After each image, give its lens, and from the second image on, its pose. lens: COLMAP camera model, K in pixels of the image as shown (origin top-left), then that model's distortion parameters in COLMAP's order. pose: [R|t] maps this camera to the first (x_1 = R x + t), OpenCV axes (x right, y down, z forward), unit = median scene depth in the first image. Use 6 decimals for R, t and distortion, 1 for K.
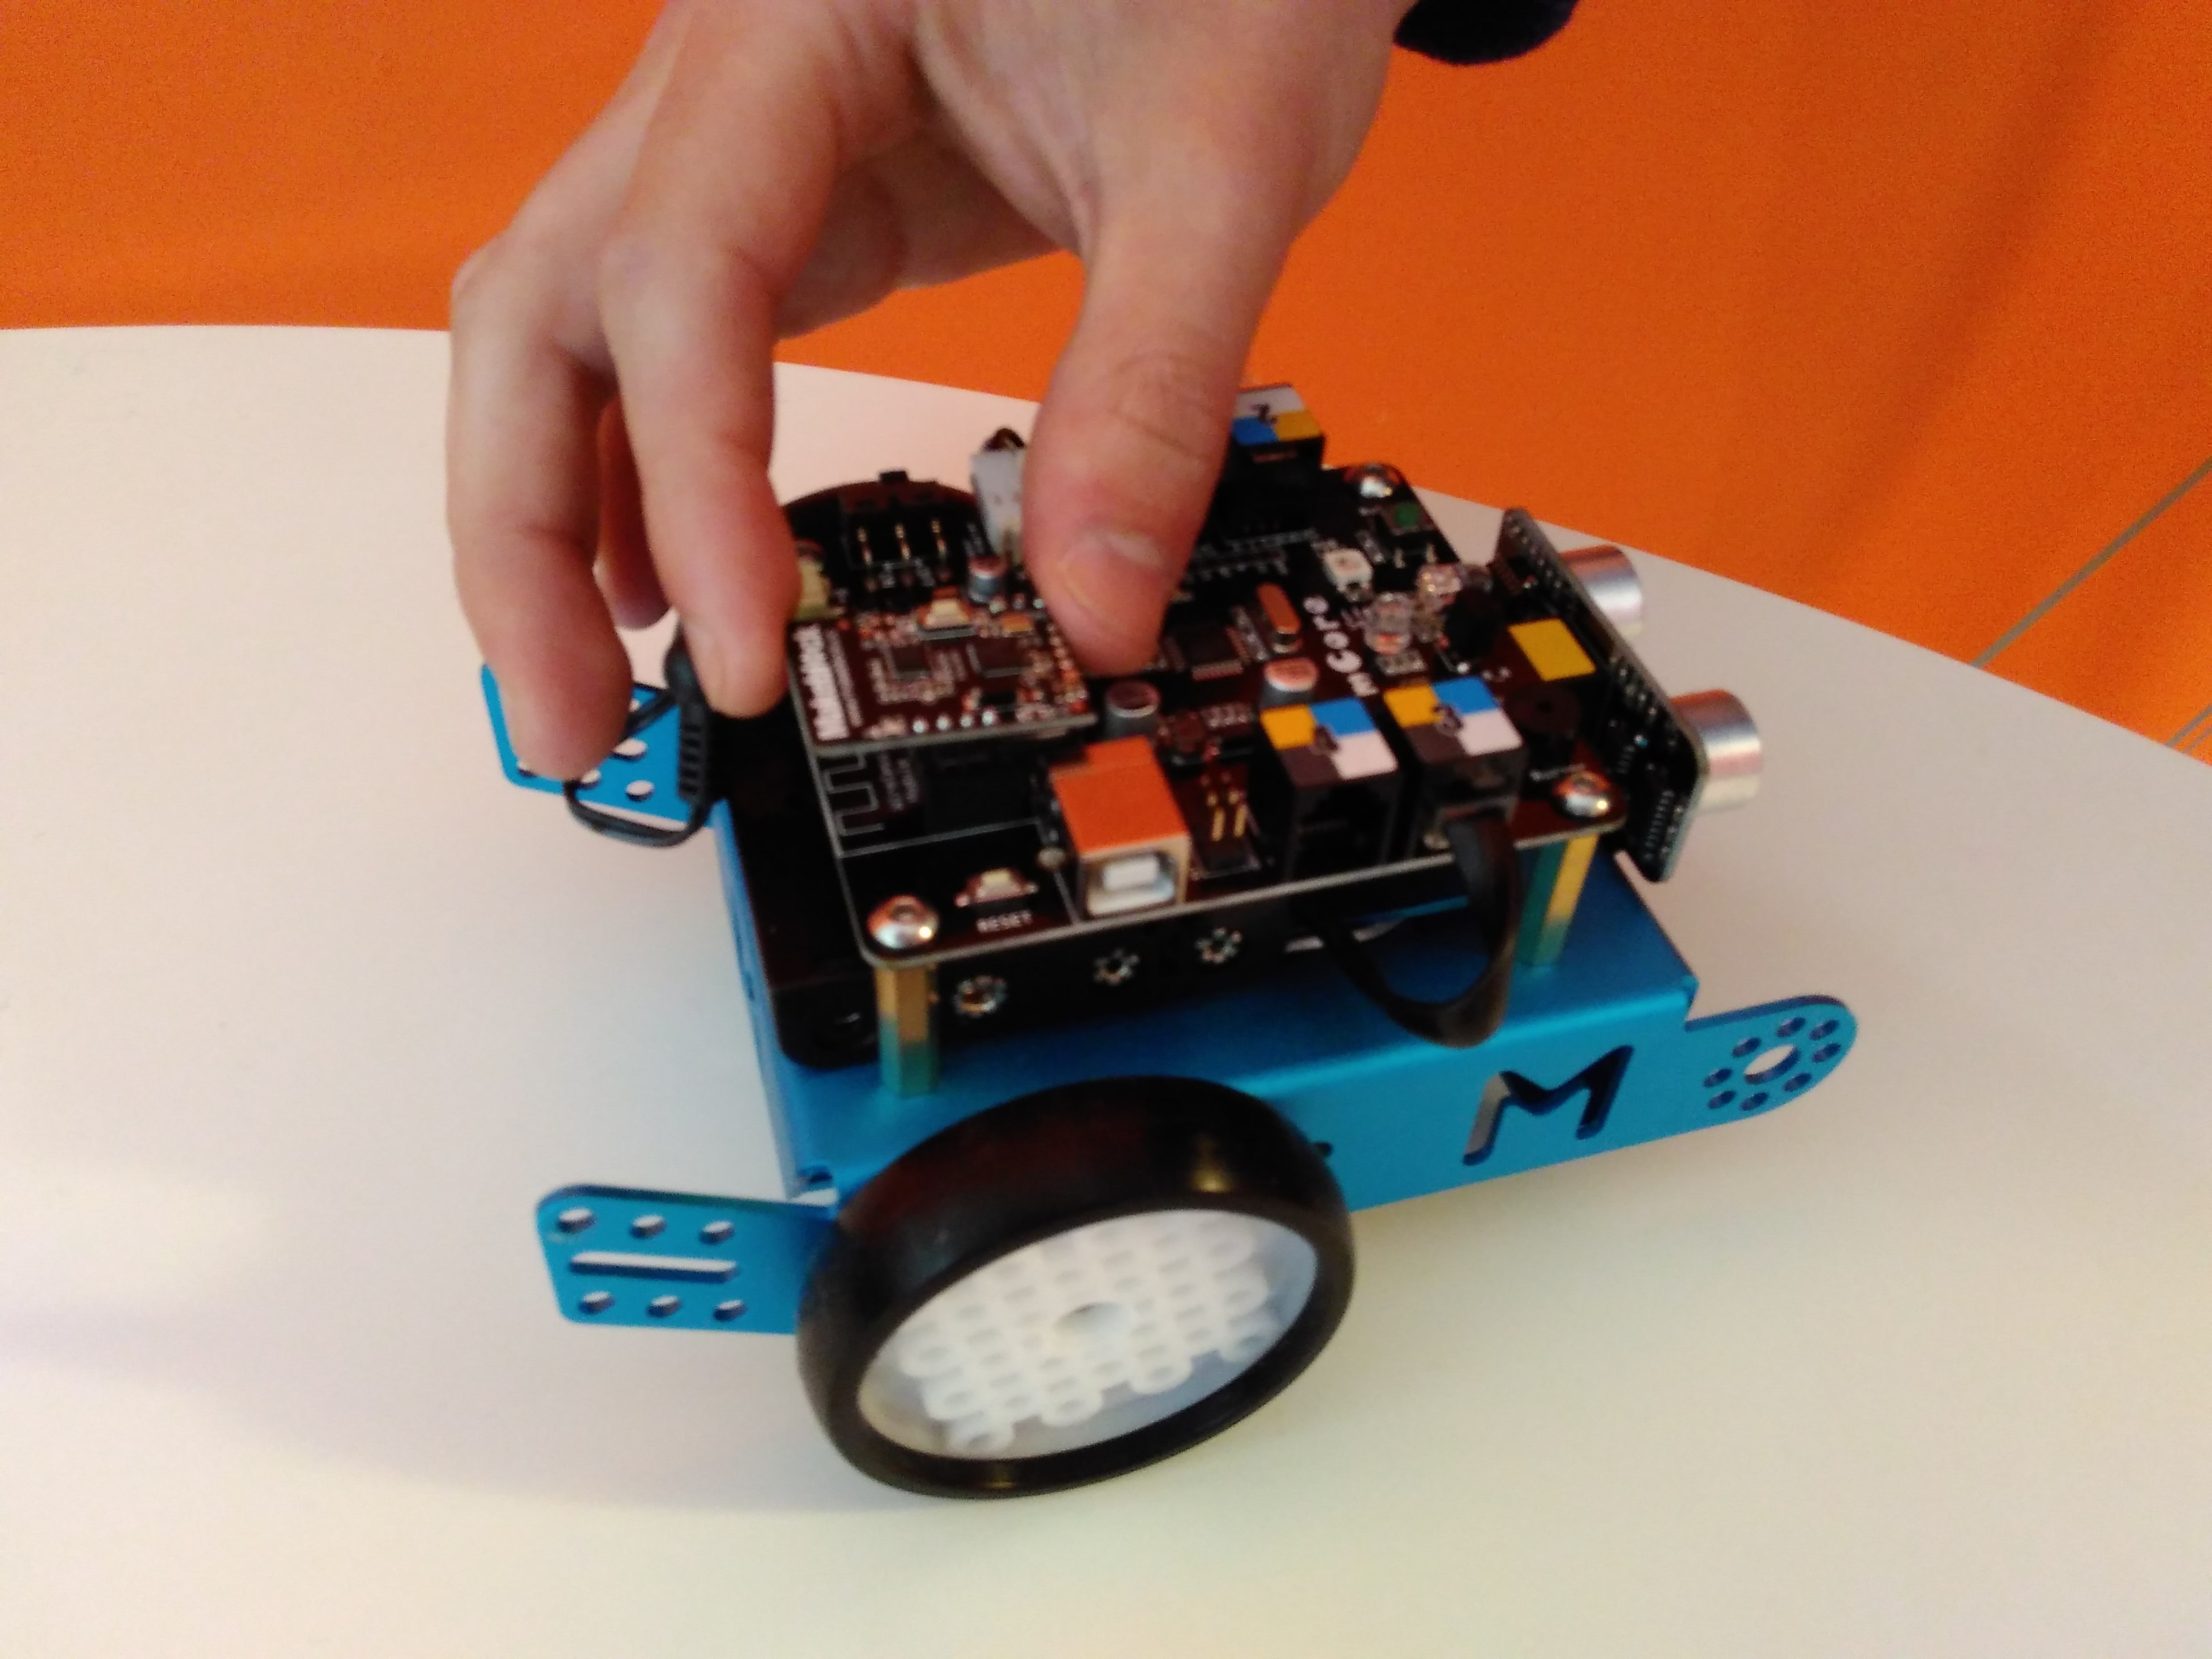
lens RADIAL K [[1821.5, 0, 1106.0], [0, 1821.5, 829.5], [0, 0, 1]] dist [0.074756, -0.279428]
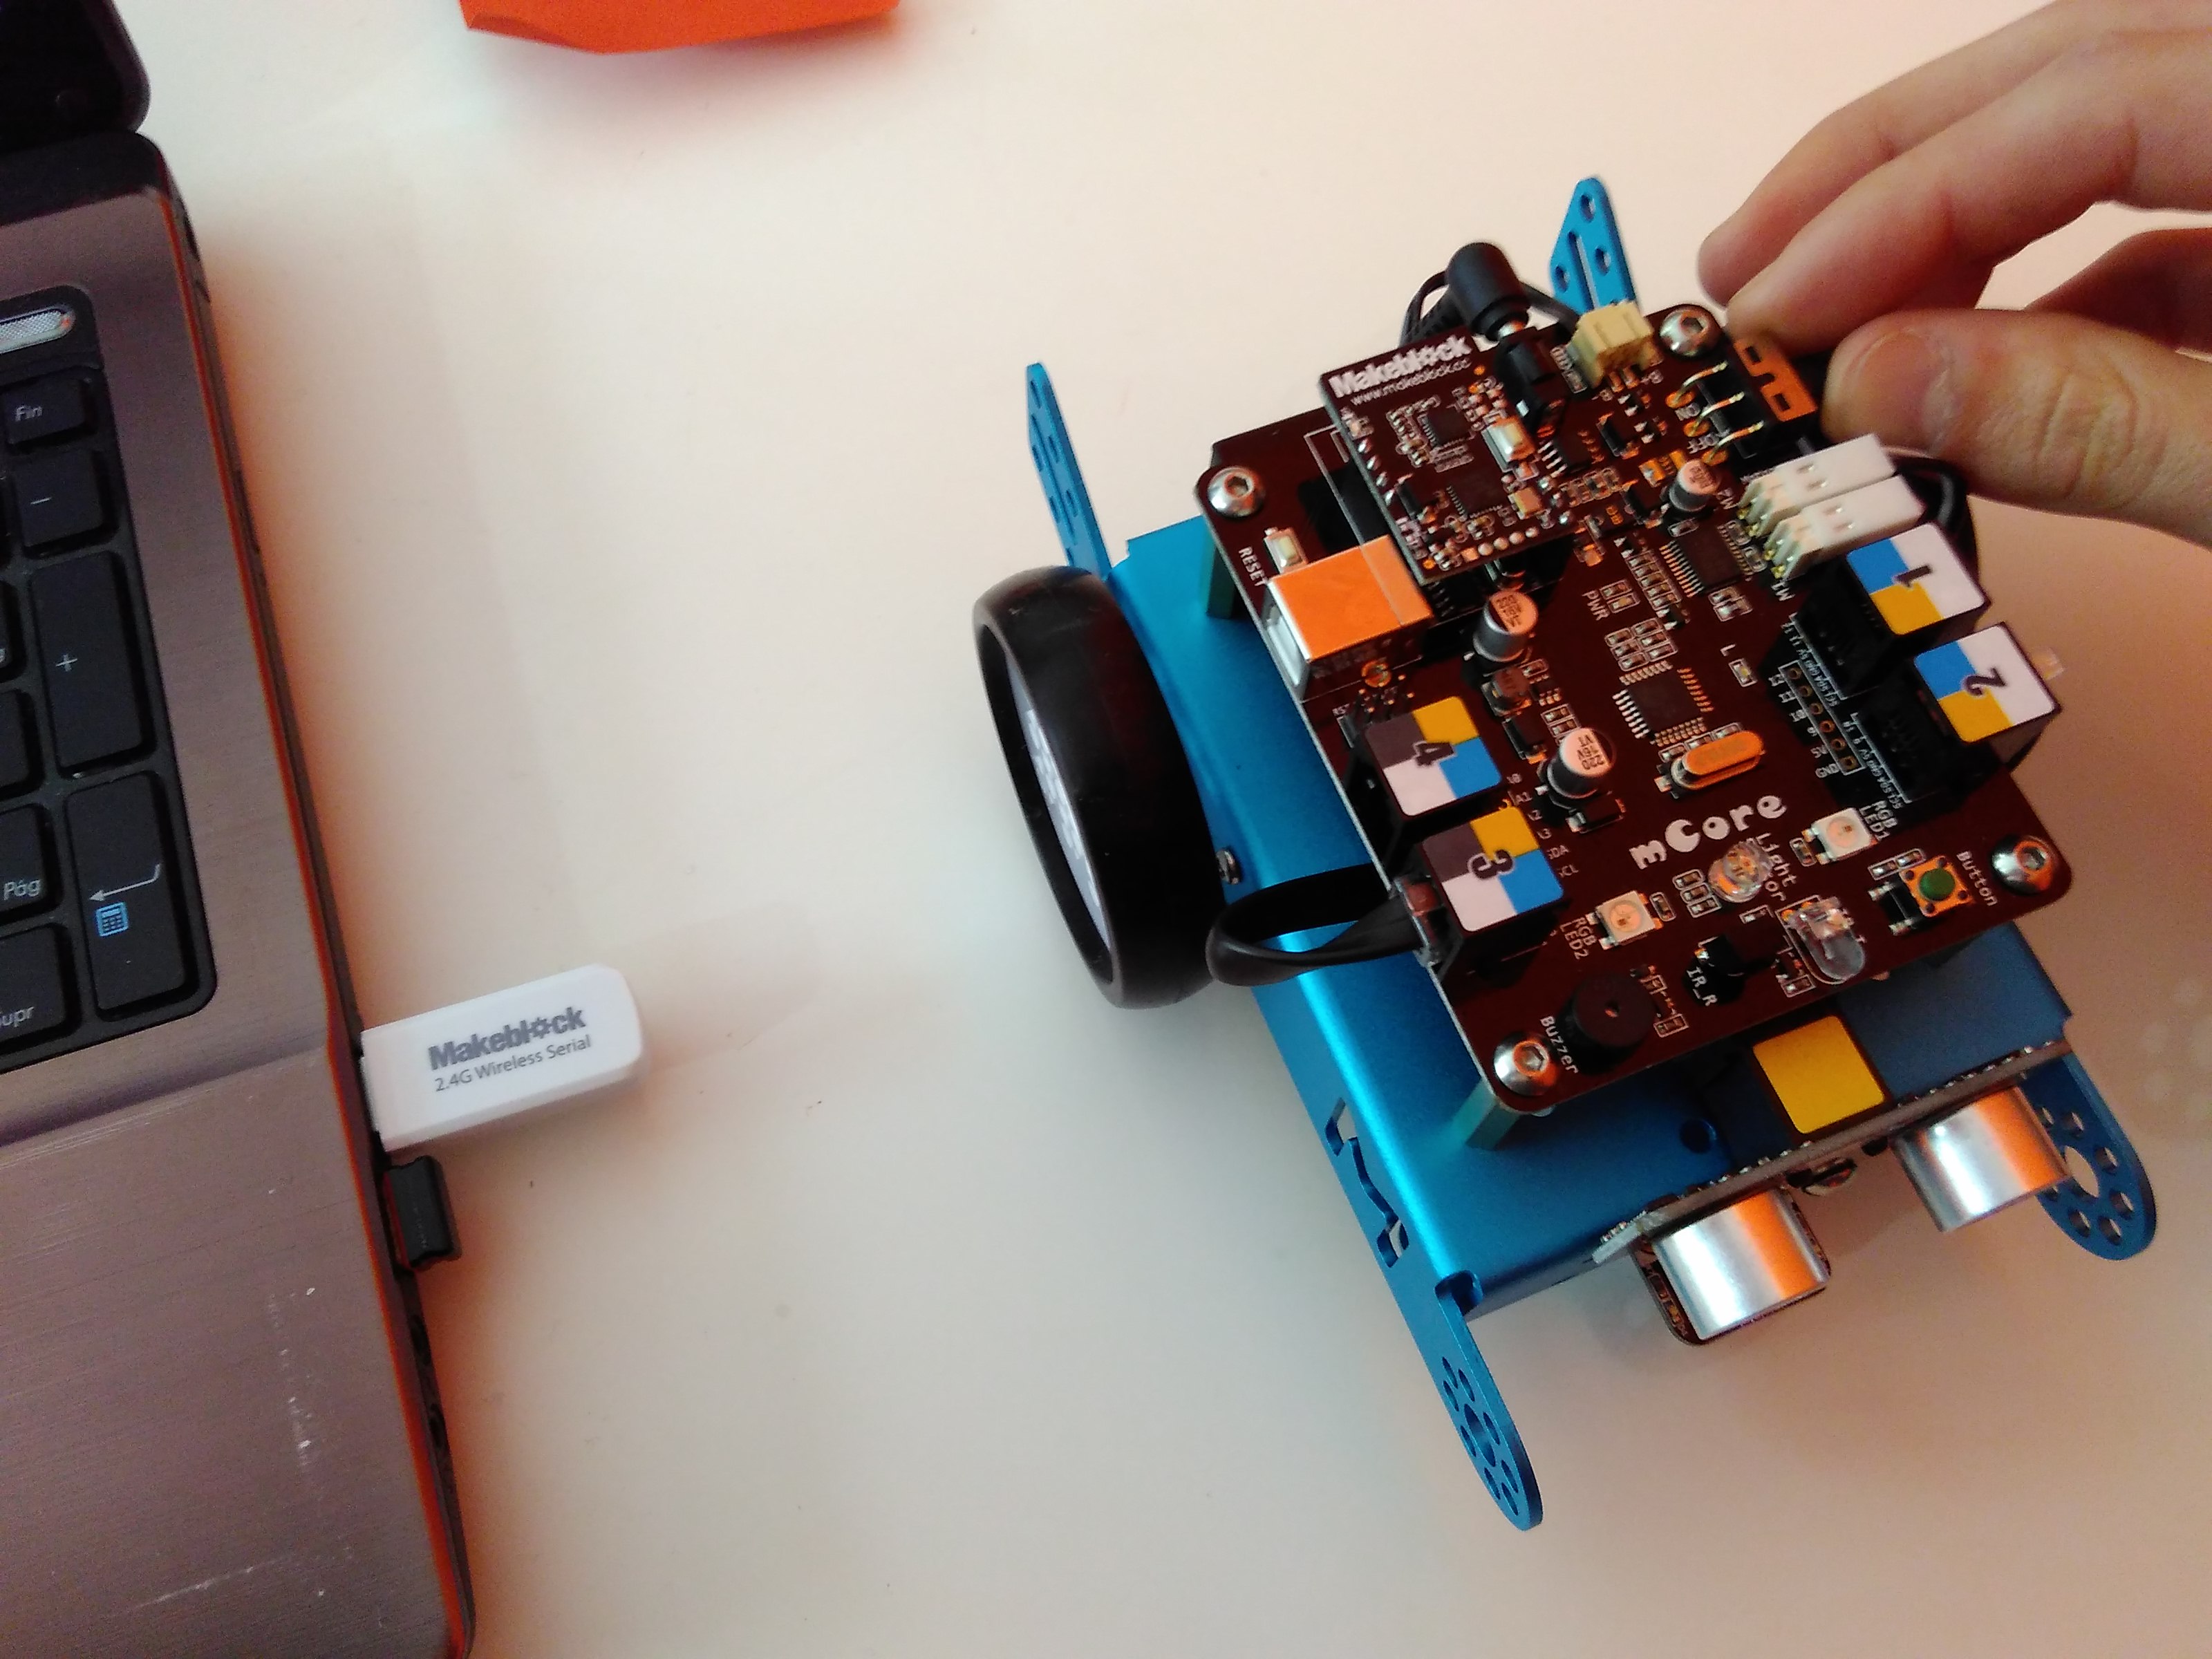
lens RADIAL K [[1821.5, 0, 1106.0], [0, 1821.5, 829.5], [0, 0, 1]] dist [0.074756, -0.279428]
pose [[0.095426, 0.899371, -0.426645, 0.500659], [-0.709983, 0.361909, 0.604108, -0.450993], [0.697723, 0.245263, 0.673074, 0.172144]]
